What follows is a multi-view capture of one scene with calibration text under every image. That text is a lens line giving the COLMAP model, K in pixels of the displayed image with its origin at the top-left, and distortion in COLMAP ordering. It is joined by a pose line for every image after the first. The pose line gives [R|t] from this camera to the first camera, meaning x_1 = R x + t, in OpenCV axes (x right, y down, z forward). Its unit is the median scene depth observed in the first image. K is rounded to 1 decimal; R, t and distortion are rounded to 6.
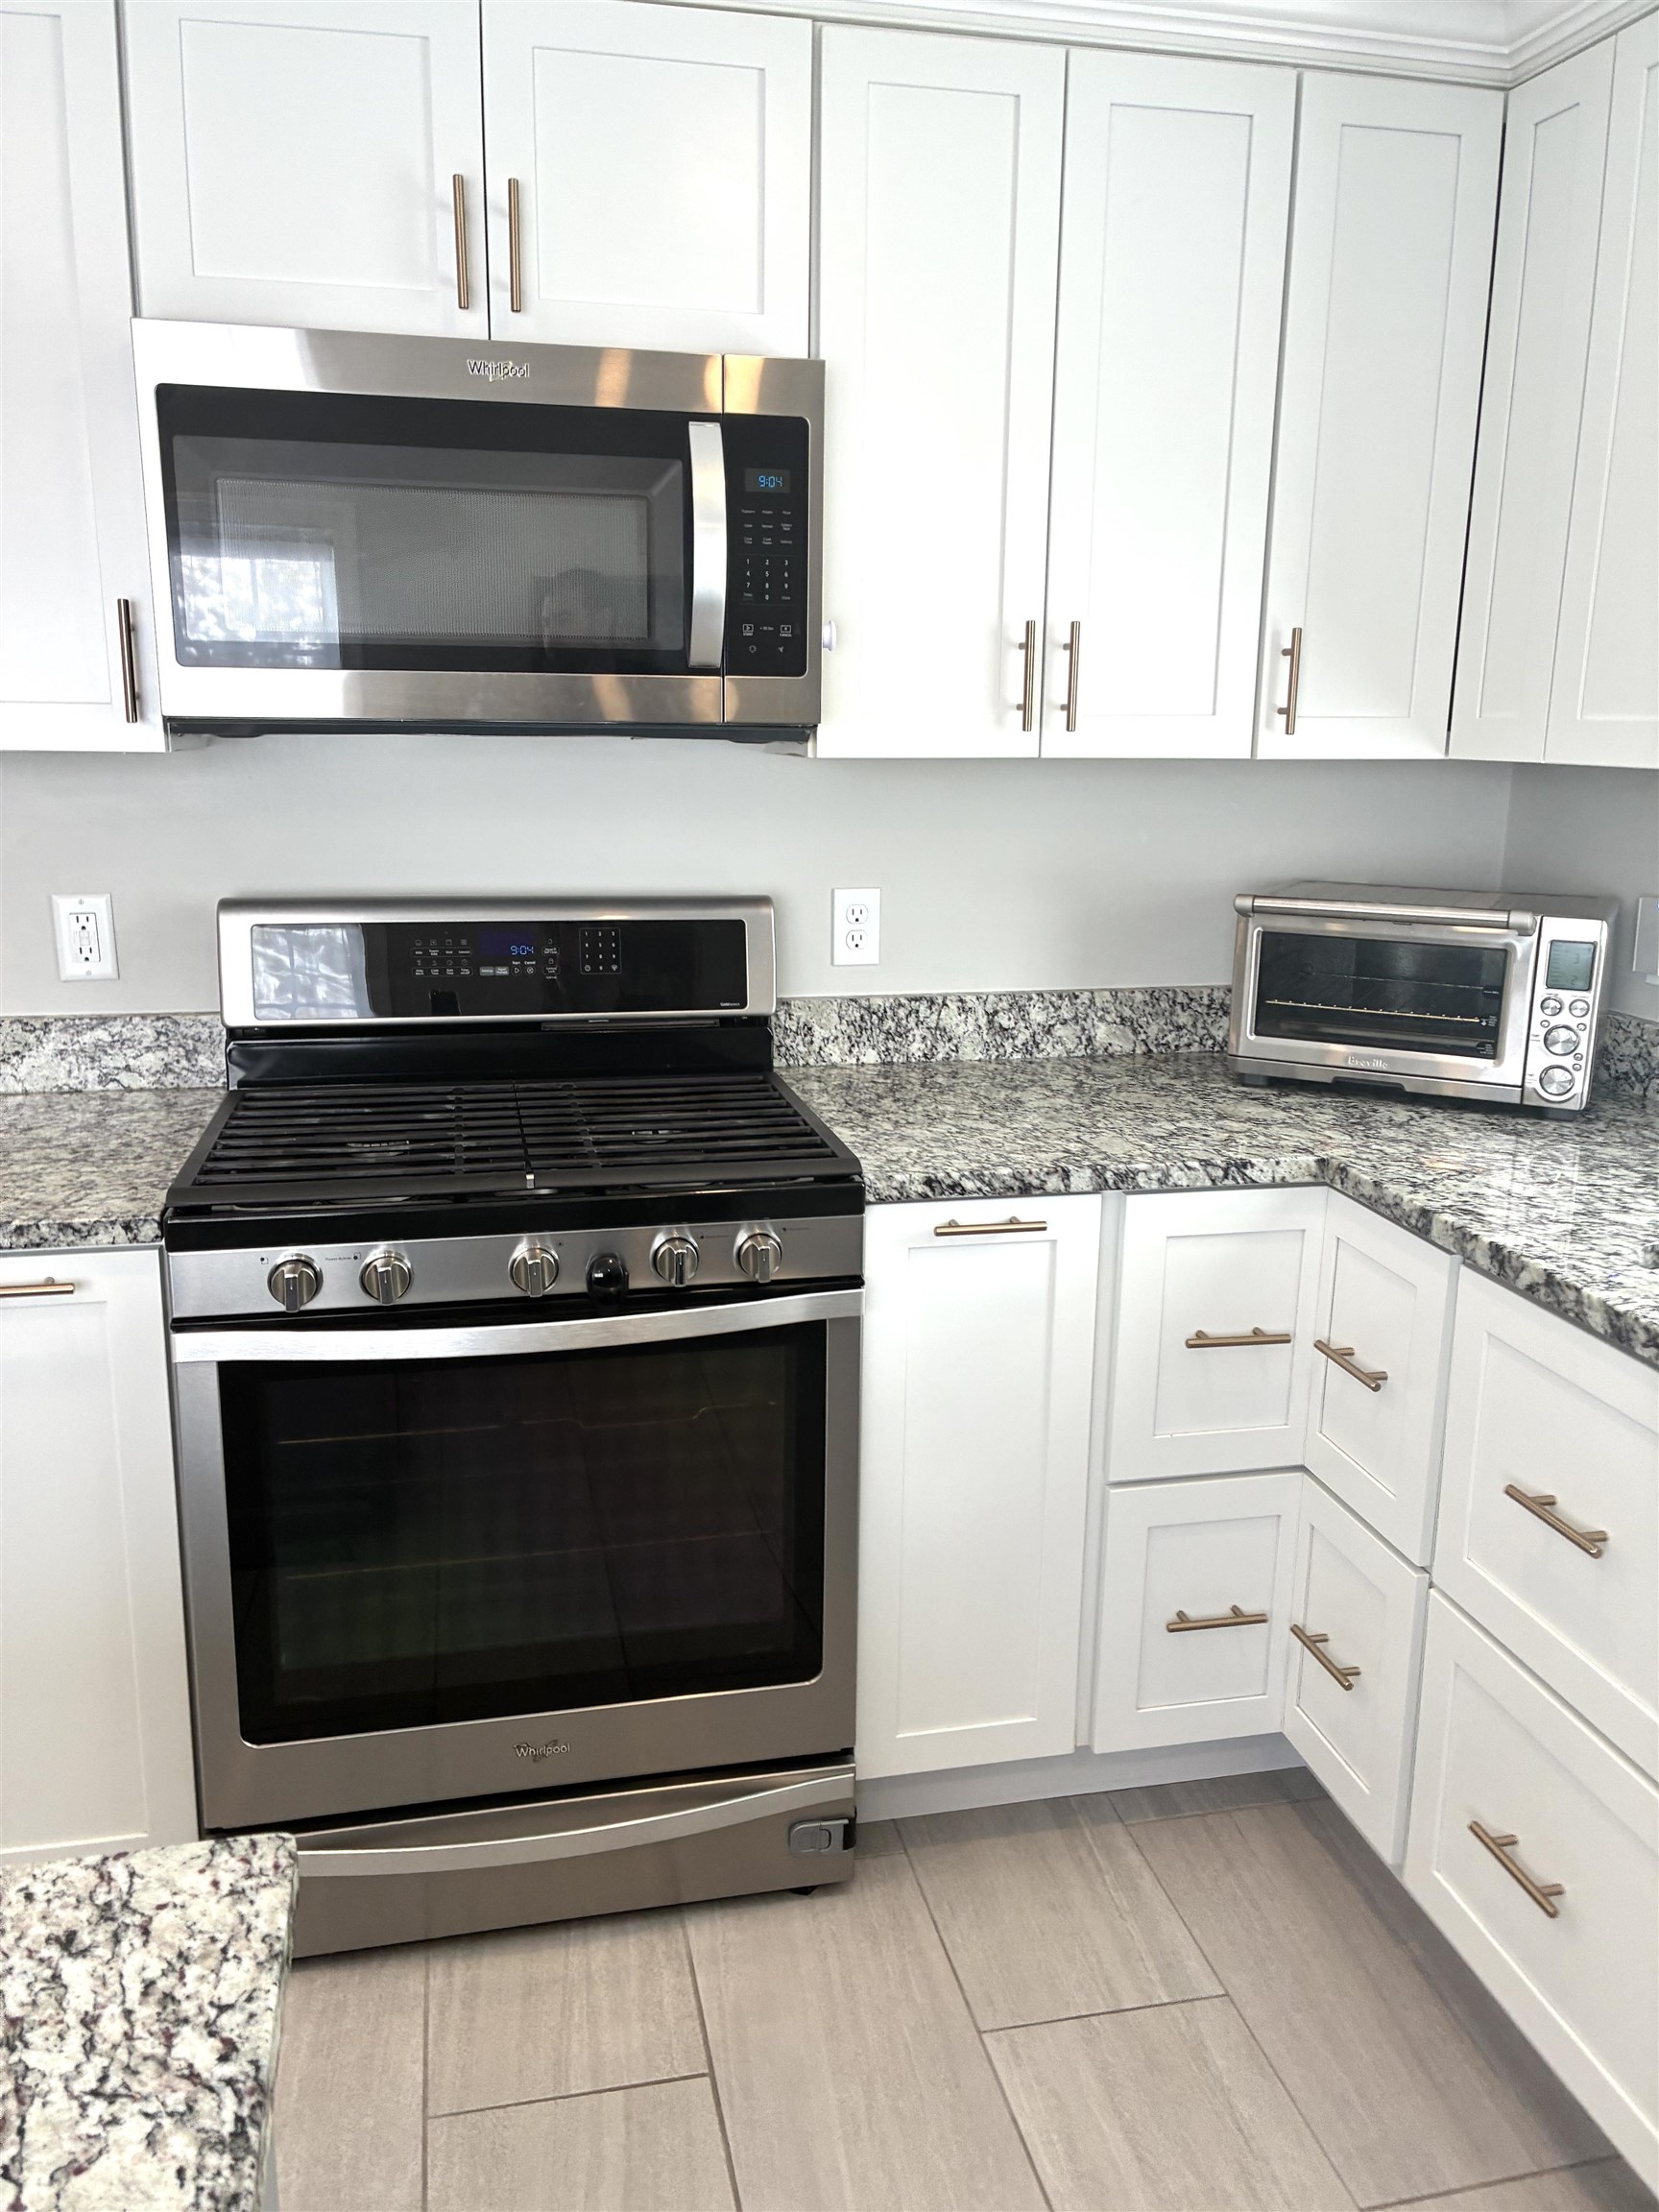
lens RADIAL K [[1660.9, 0, 833.5], [0, 1660.9, 1088.8], [0, 0, 1]] dist [0.043304, -0.055958]
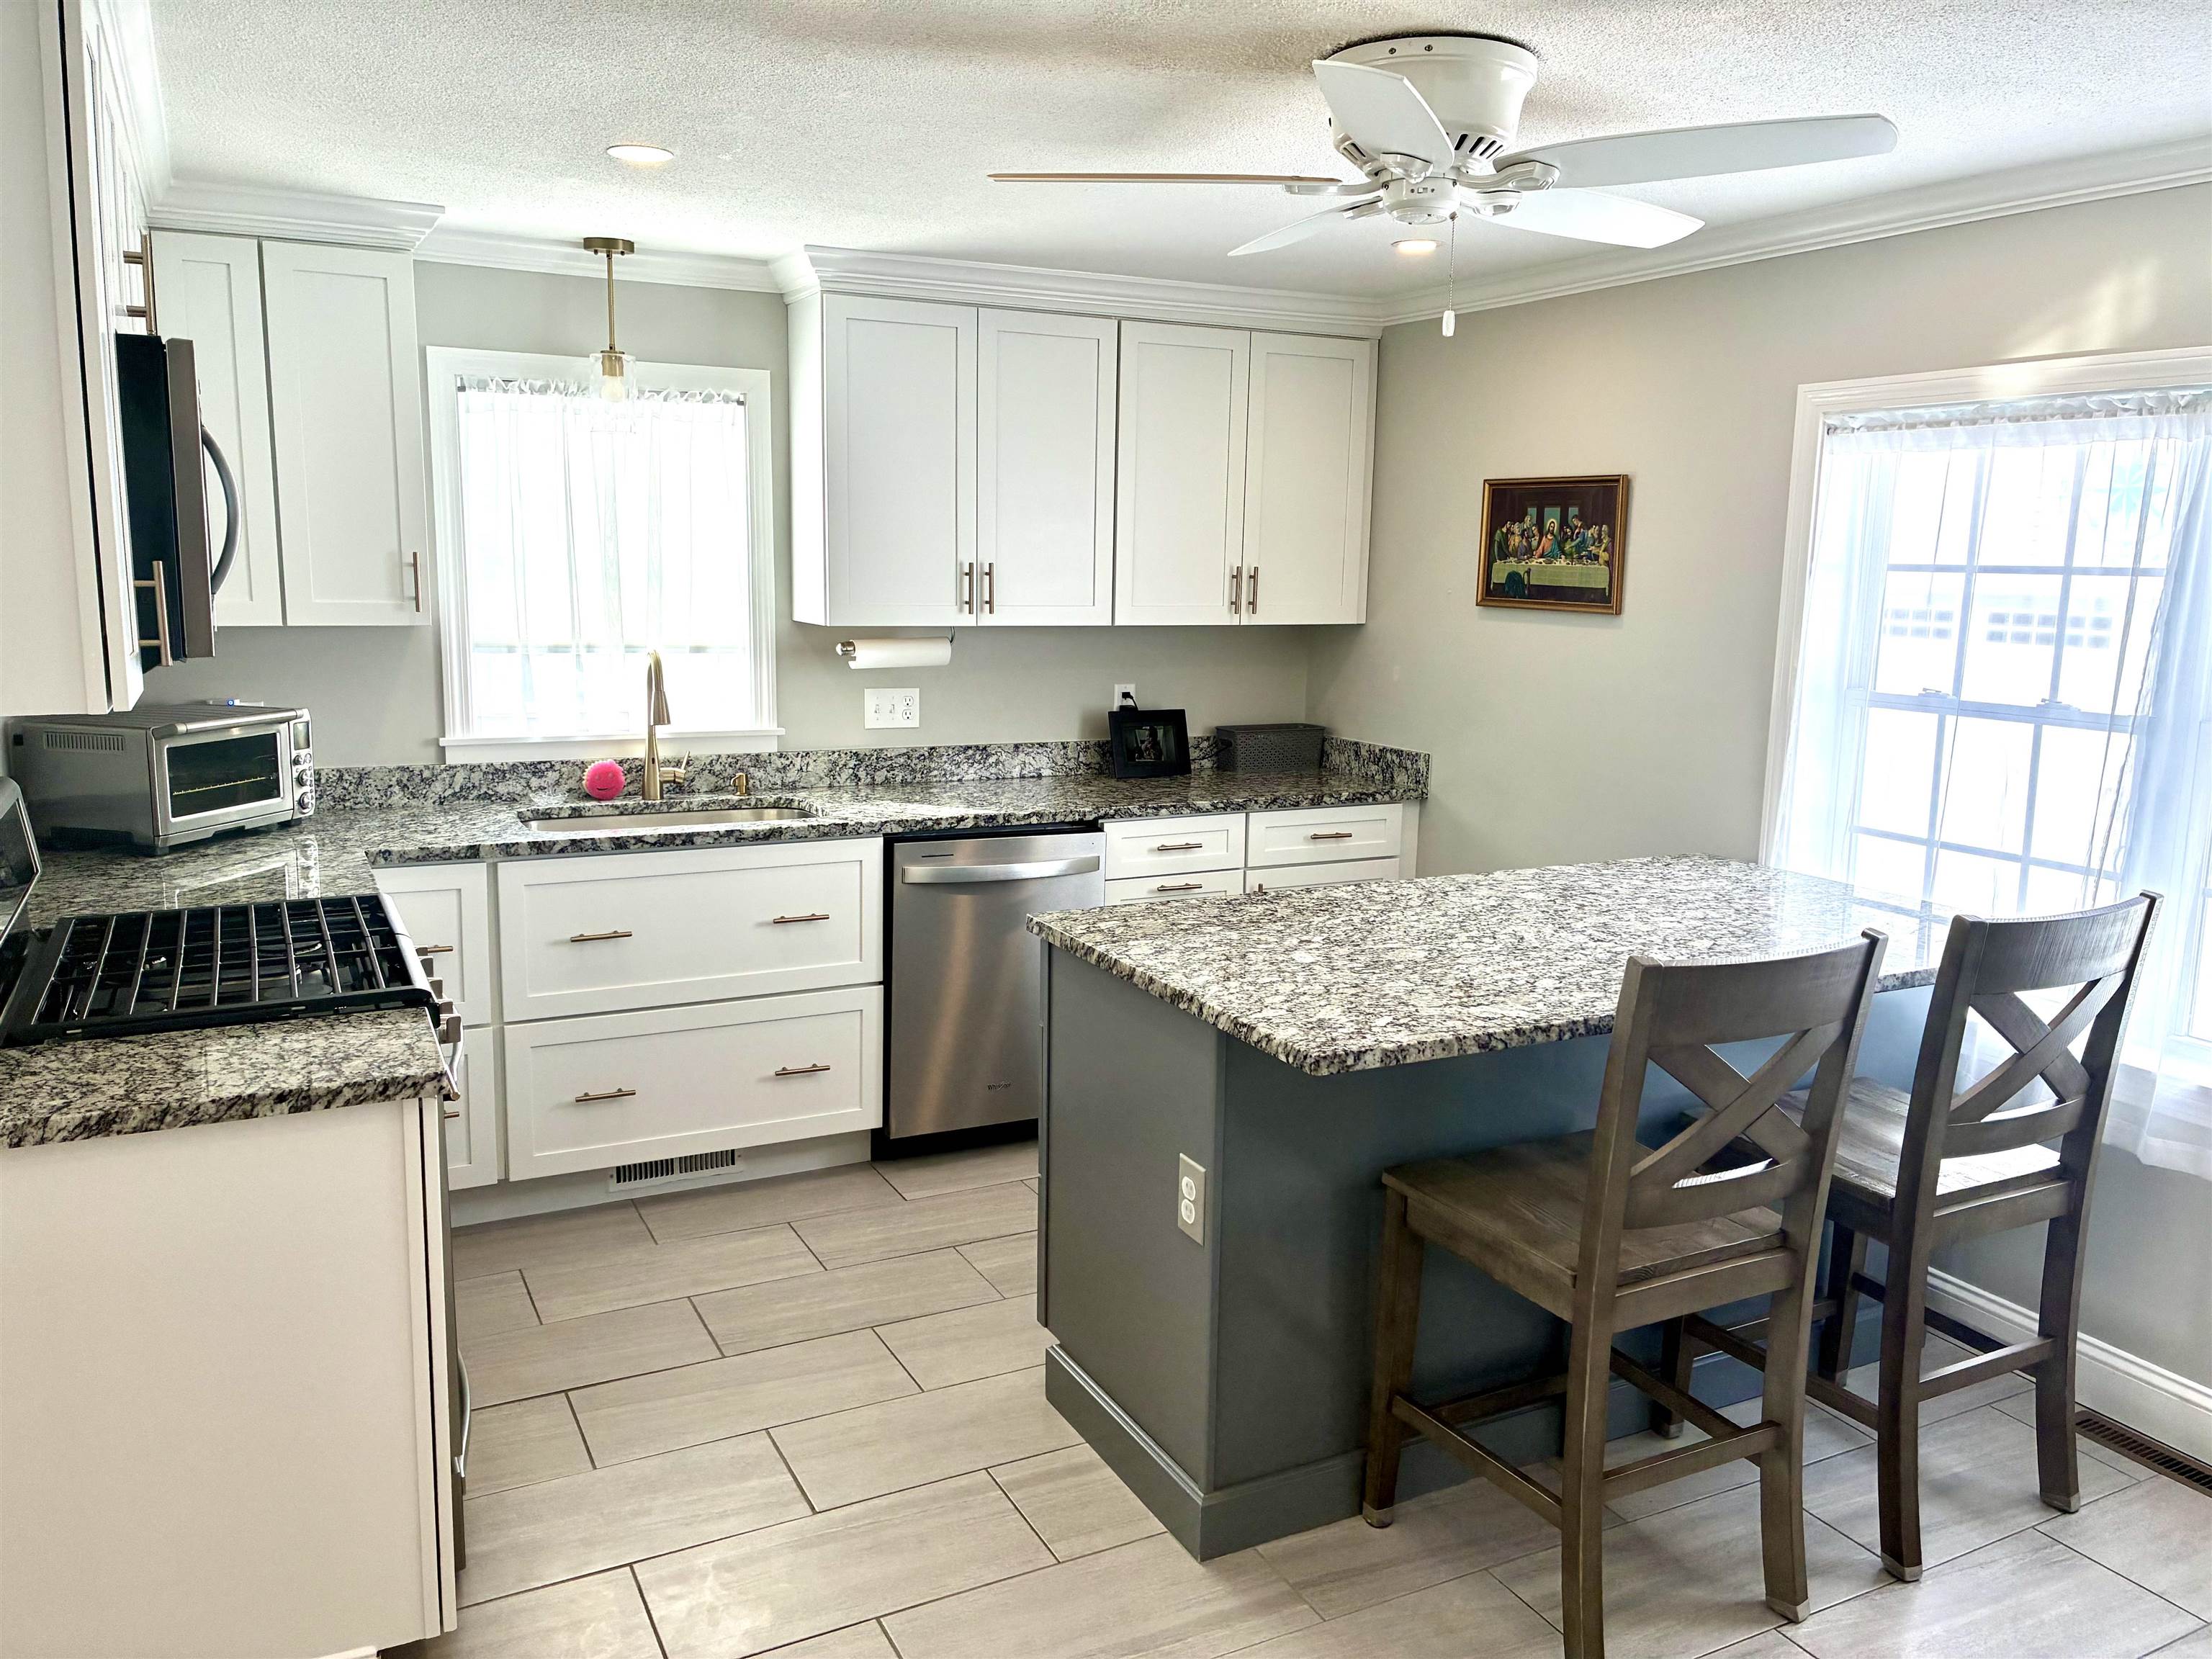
lens RADIAL K [[1660.9, 0, 1100.9], [0, 1660.9, 831.5], [0, 0, 1]] dist [0.043304, -0.055958]
pose [[-0.254099, -0.177396, 0.950770, -1.504933], [0.190448, 0.954612, 0.229011, -0.224376], [-0.948242, 0.239264, -0.208781, 0.588851]]
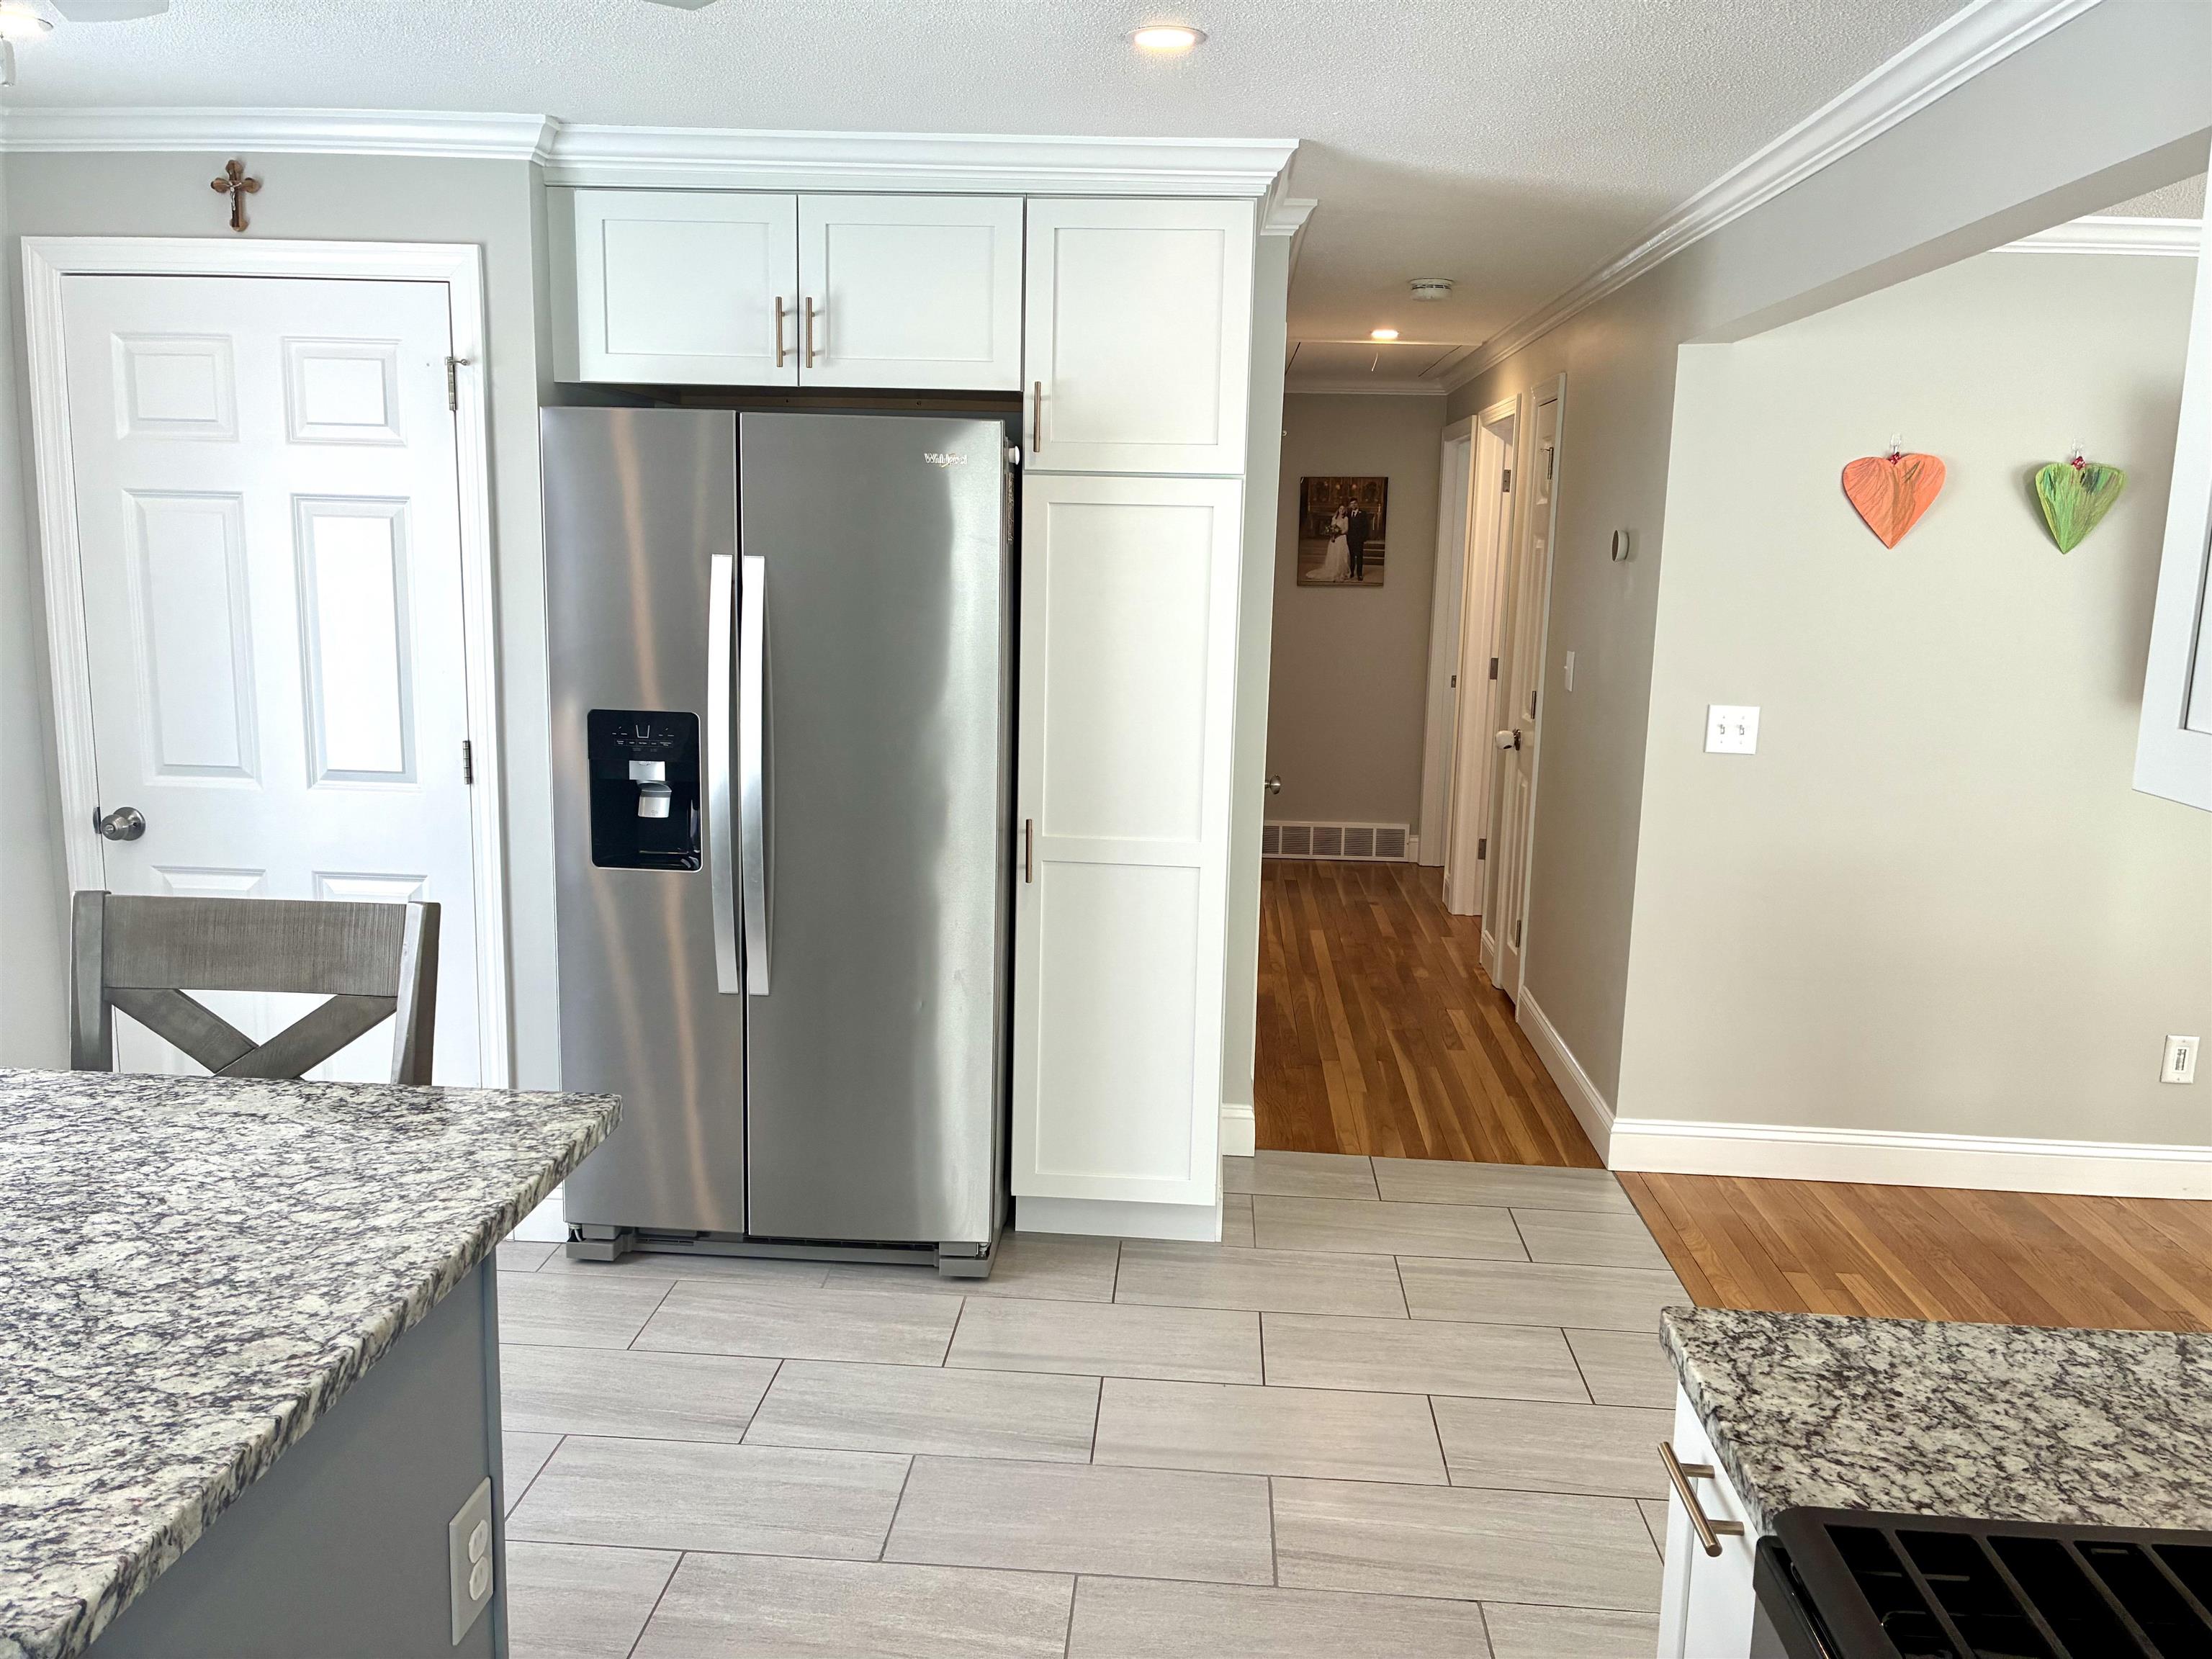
lens RADIAL K [[1660.9, 0, 1115.6], [0, 1660.9, 817.6], [0, 0, 1]] dist [0.043304, -0.055958]
pose [[-0.272508, 0.144526, -0.951237, 0.192898], [-0.239163, 0.947449, 0.212466, -0.212313], [0.931955, 0.285400, -0.223622, 0.674147]]
